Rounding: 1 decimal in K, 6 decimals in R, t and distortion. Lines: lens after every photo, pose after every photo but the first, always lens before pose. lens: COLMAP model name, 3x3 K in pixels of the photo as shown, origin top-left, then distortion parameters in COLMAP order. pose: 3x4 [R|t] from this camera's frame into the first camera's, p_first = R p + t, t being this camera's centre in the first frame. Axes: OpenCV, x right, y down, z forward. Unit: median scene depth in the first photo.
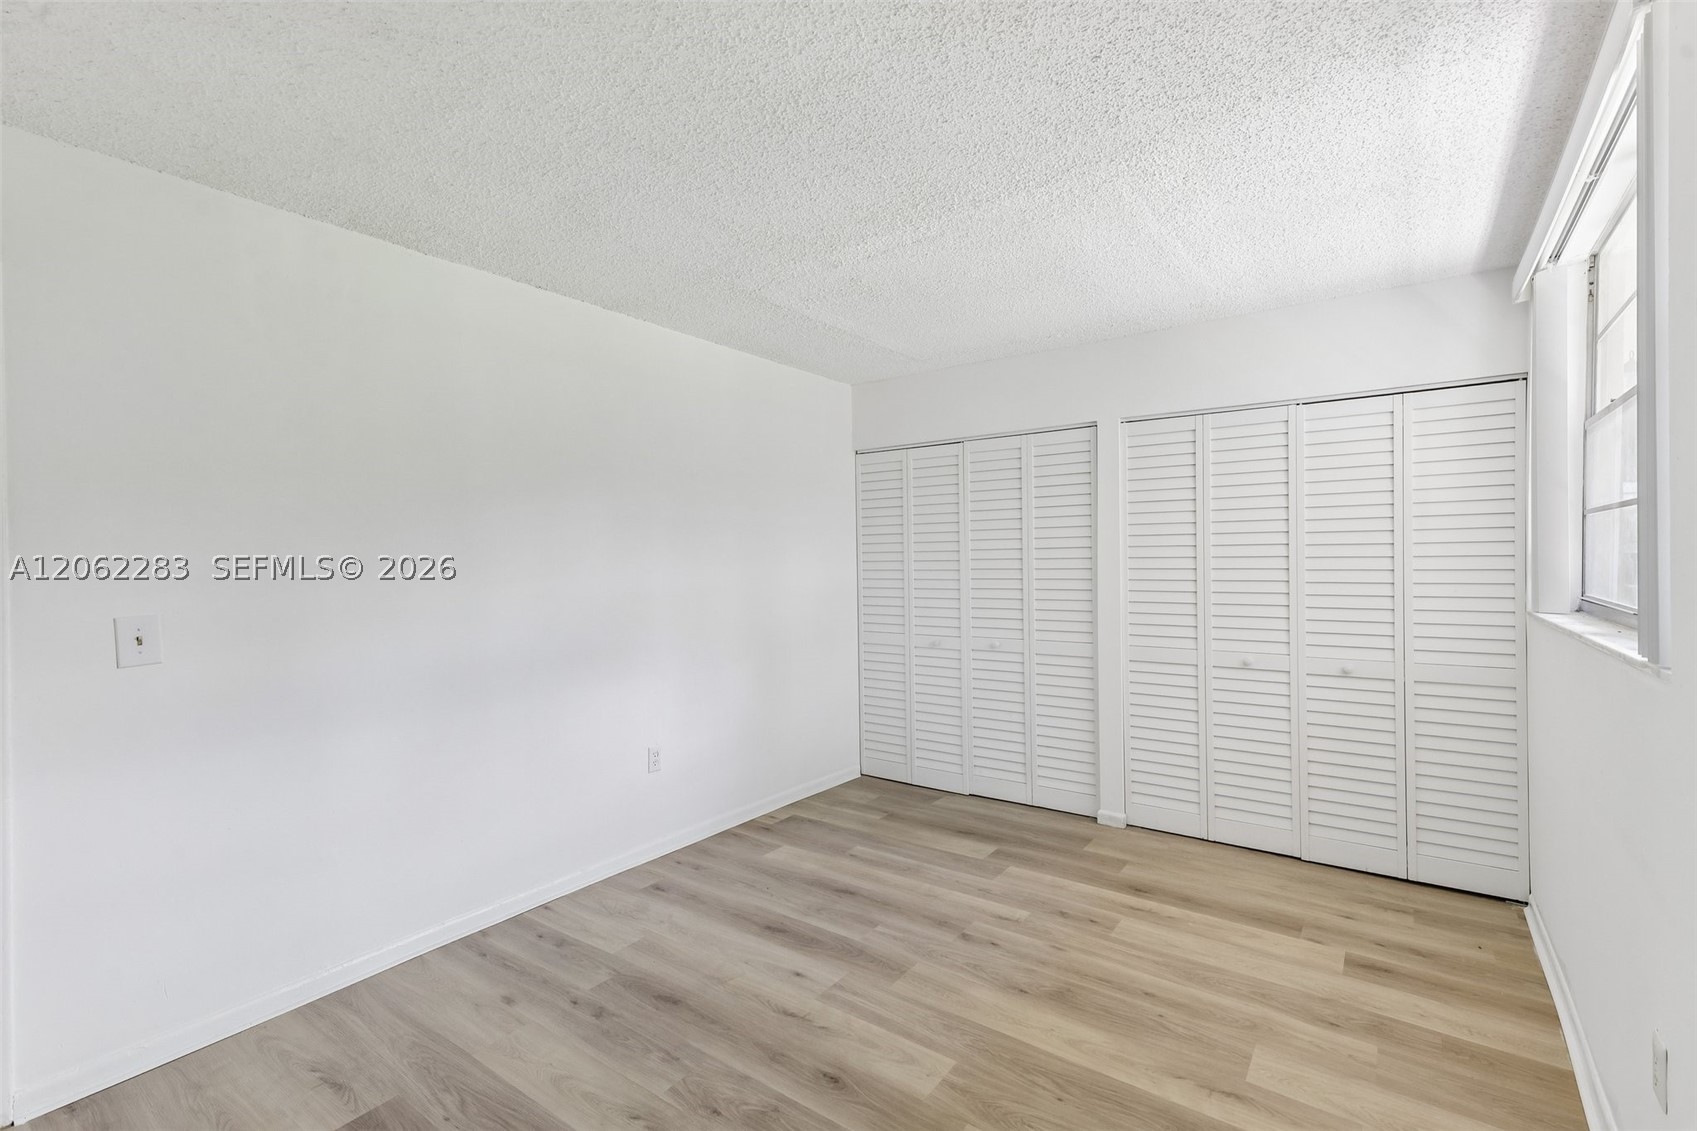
lens RADIAL K [[763.8, 0, 856.0], [0, 763.8, 560.6], [0, 0, 1]] dist [0.024651, -0.009772]
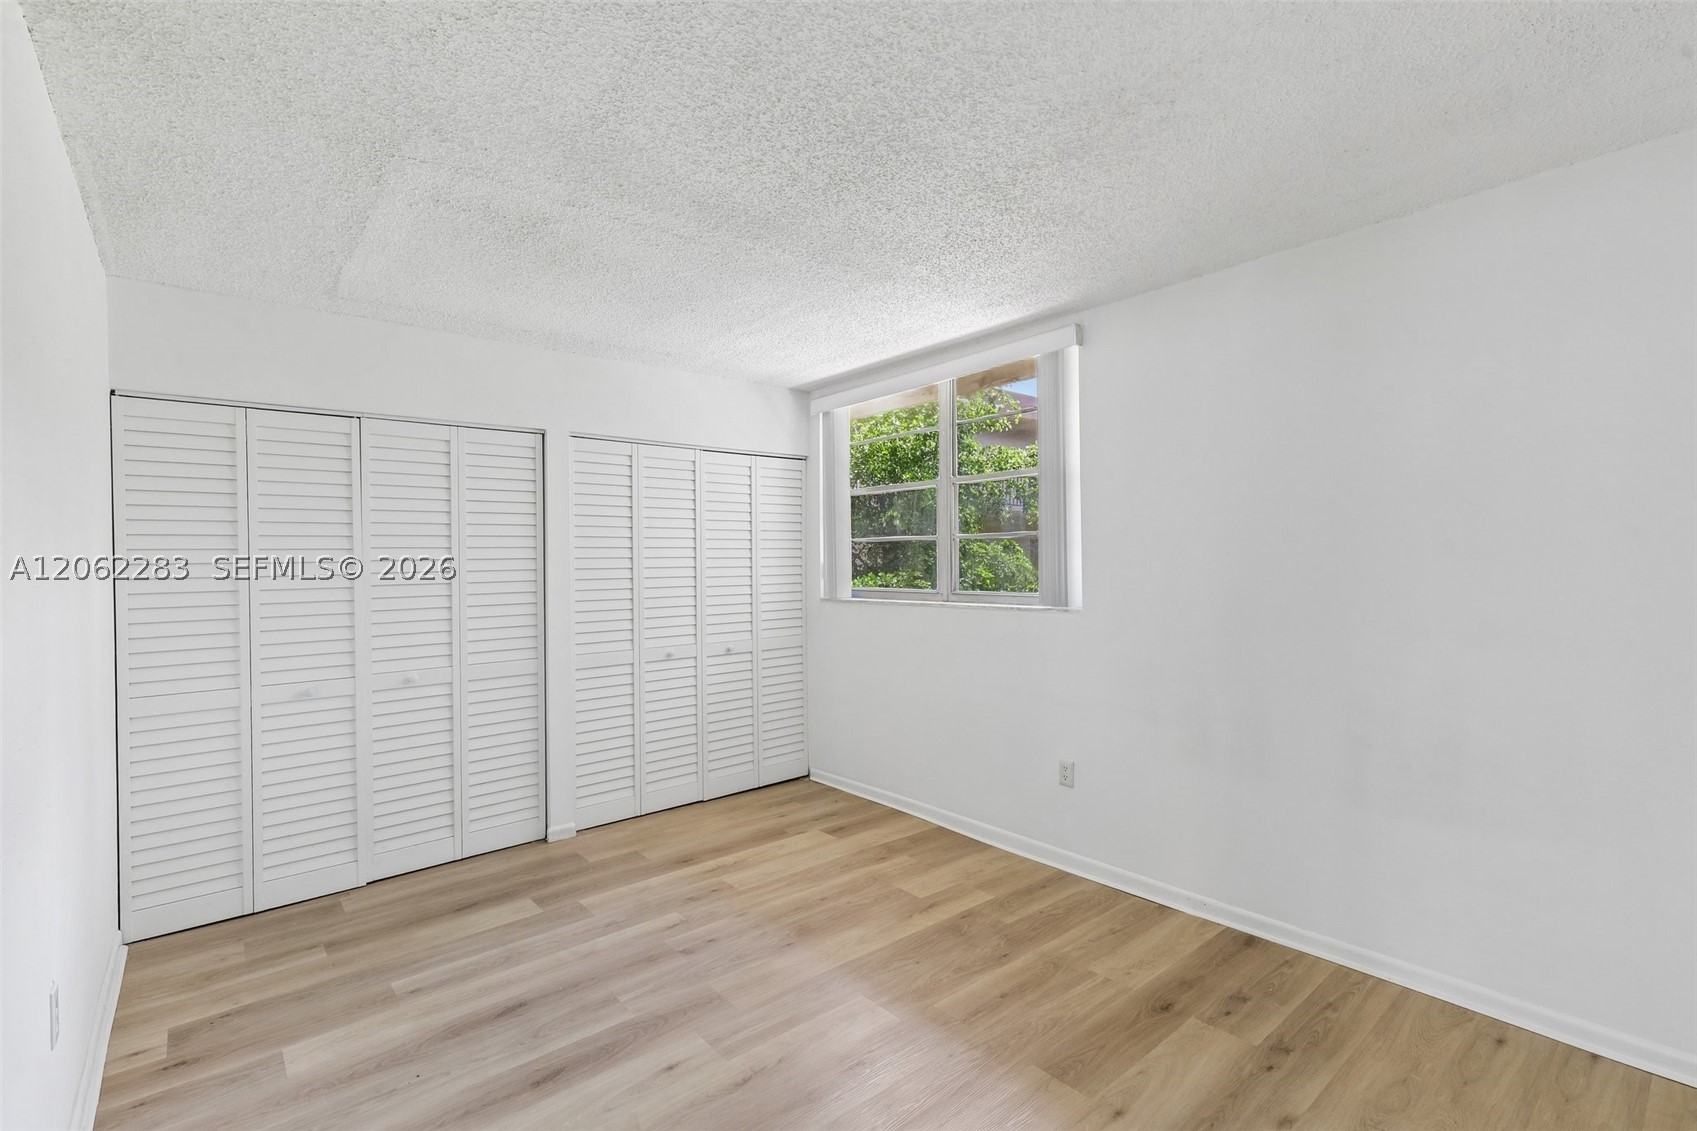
lens RADIAL K [[763.8, 0, 856.0], [0, 763.8, 560.6], [0, 0, 1]] dist [0.024651, -0.009772]
pose [[0.238915, 0.008412, 0.971004, -0.695559], [0.015865, 0.999795, -0.012565, 0.004895], [-0.970911, 0.018407, 0.238733, 0.496317]]
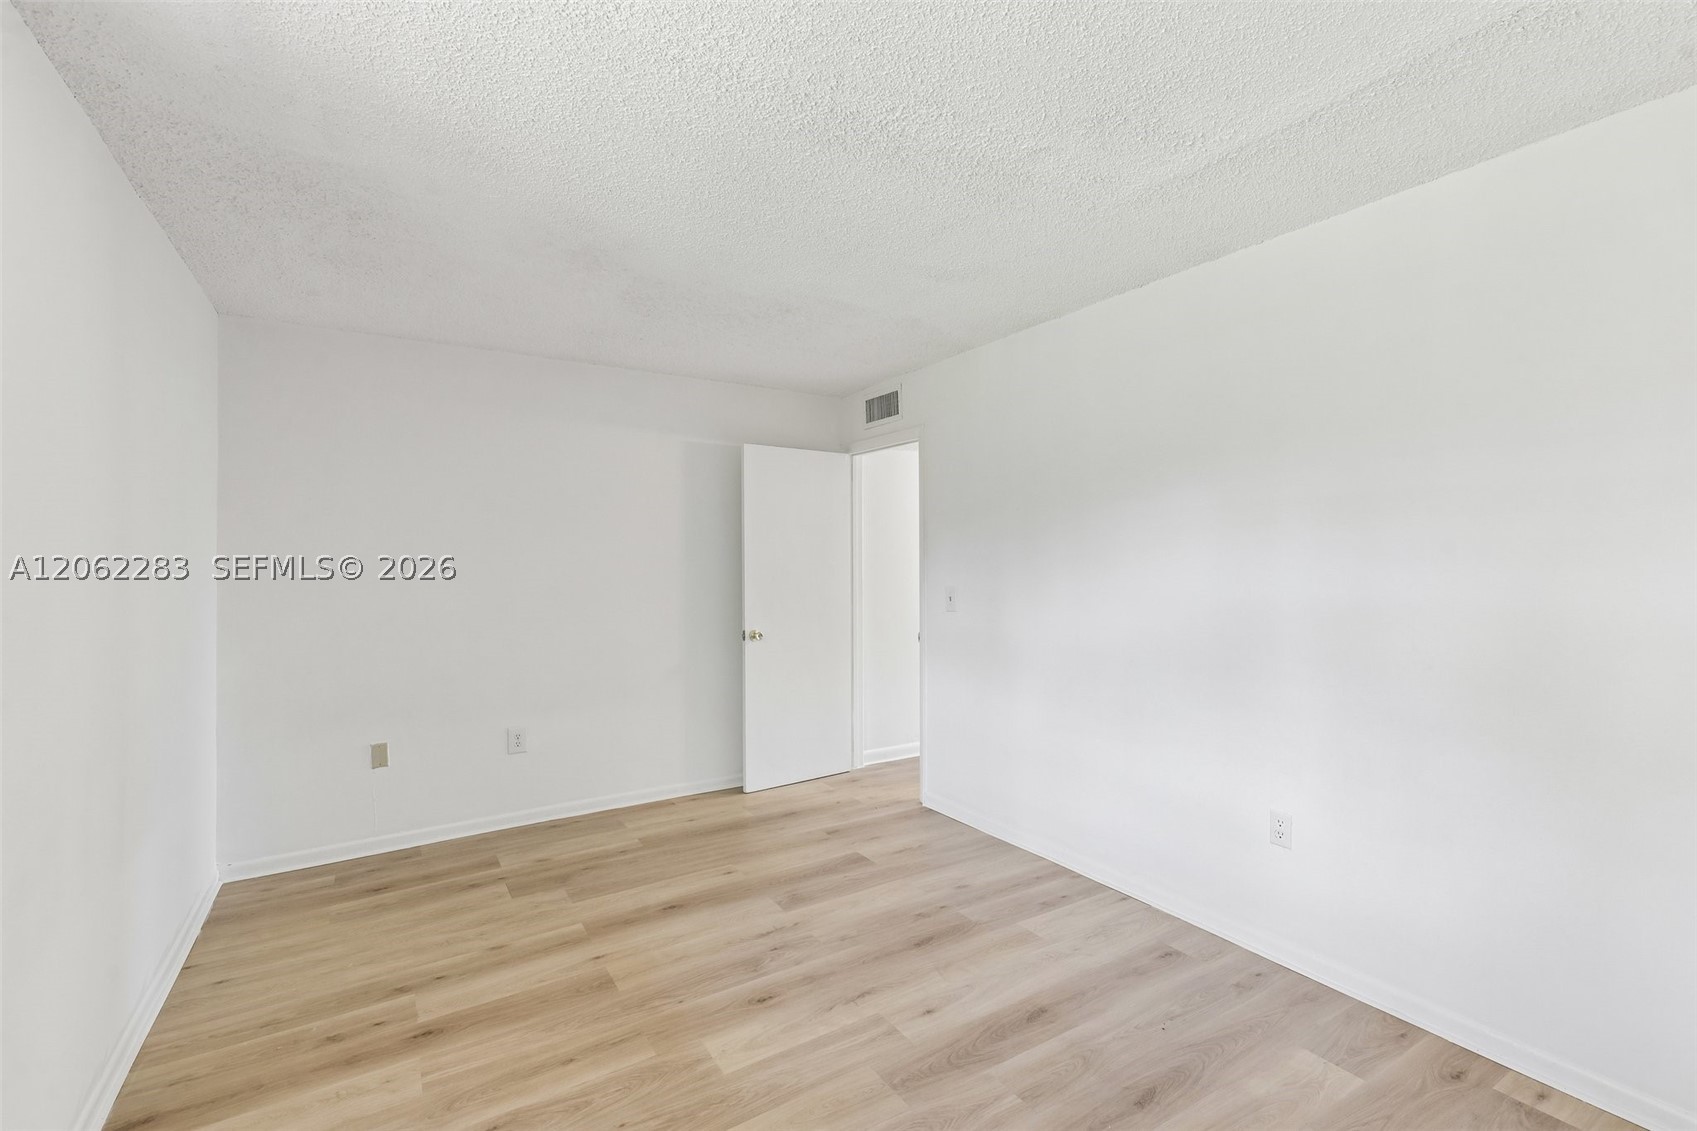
lens RADIAL K [[763.8, 0, 856.0], [0, 763.8, 560.6], [0, 0, 1]] dist [0.024651, -0.009772]
pose [[-0.381060, 0.012482, -0.924466, 0.666615], [0.004709, 0.999922, 0.011560, -0.010431], [0.924539, 0.000052, -0.381089, 1.054720]]
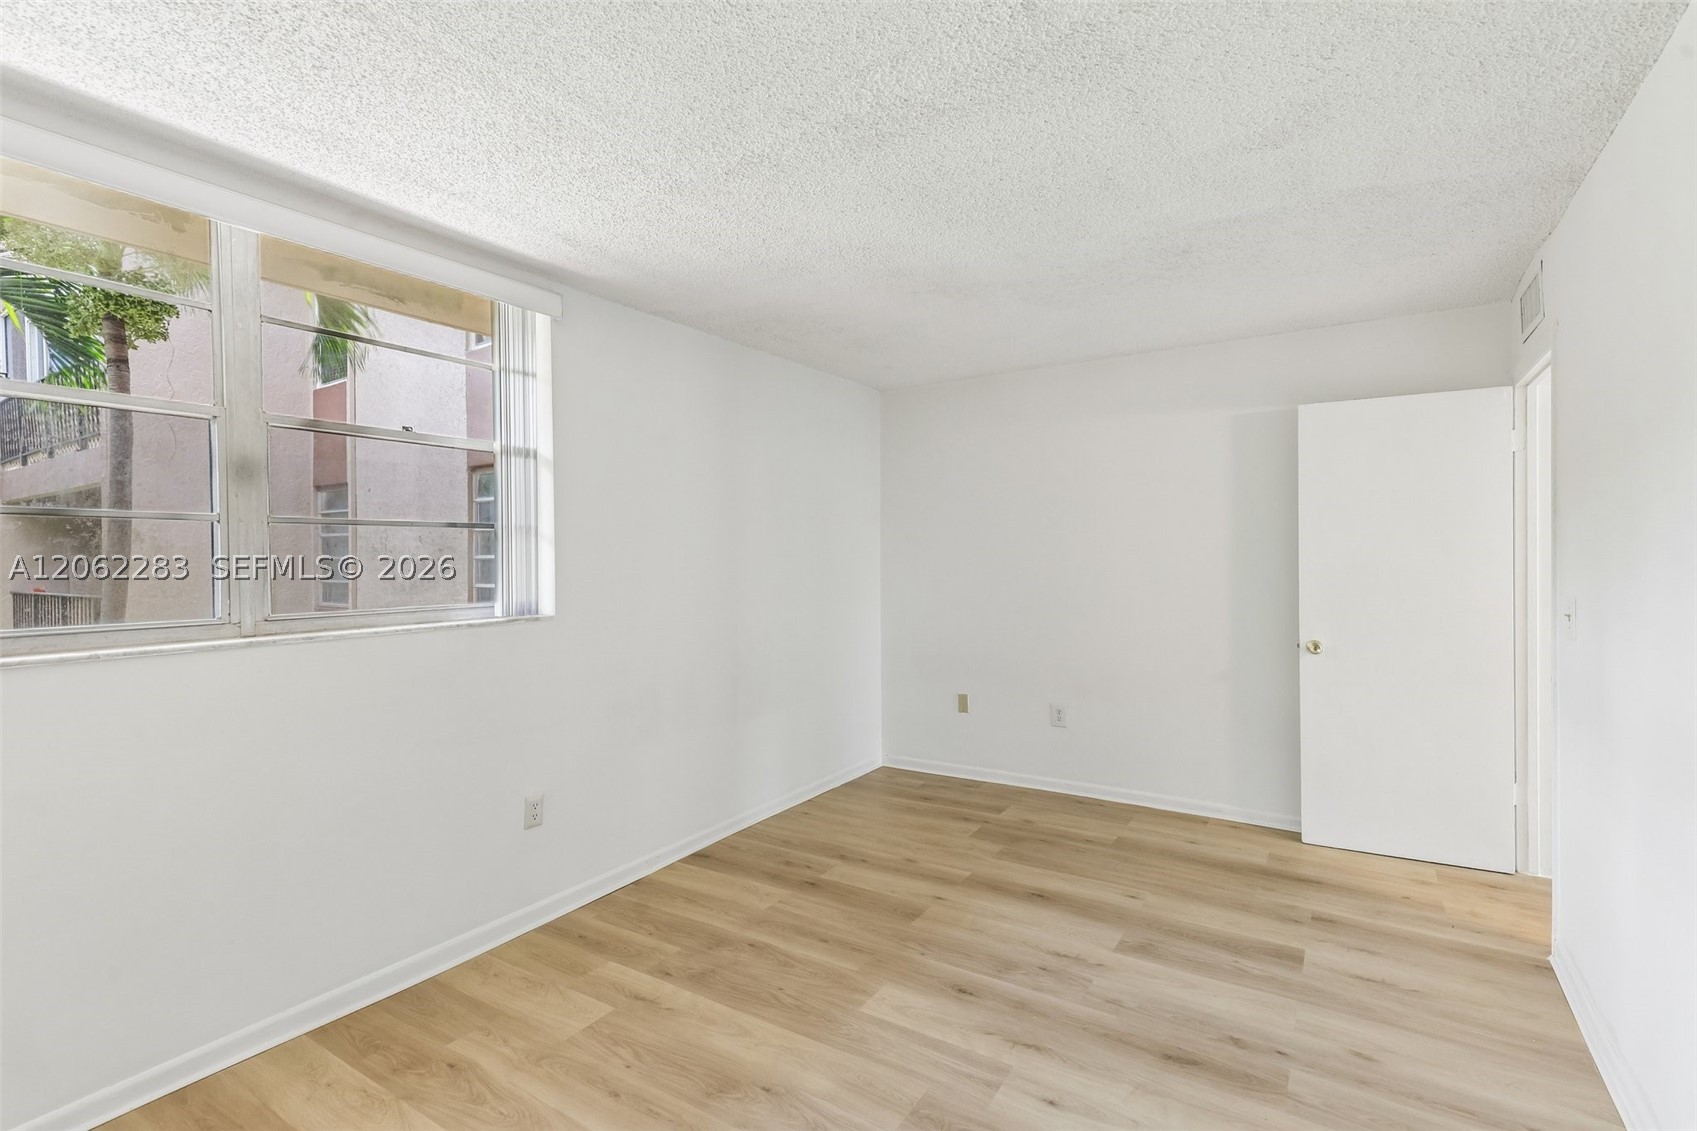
lens RADIAL K [[763.8, 0, 856.0], [0, 763.8, 560.6], [0, 0, 1]] dist [0.024651, -0.009772]
pose [[-0.998852, 0.020075, -0.043491, 0.116623], [0.019581, 0.999739, 0.011759, -0.008239], [0.043716, 0.010893, -0.998985, 1.450777]]
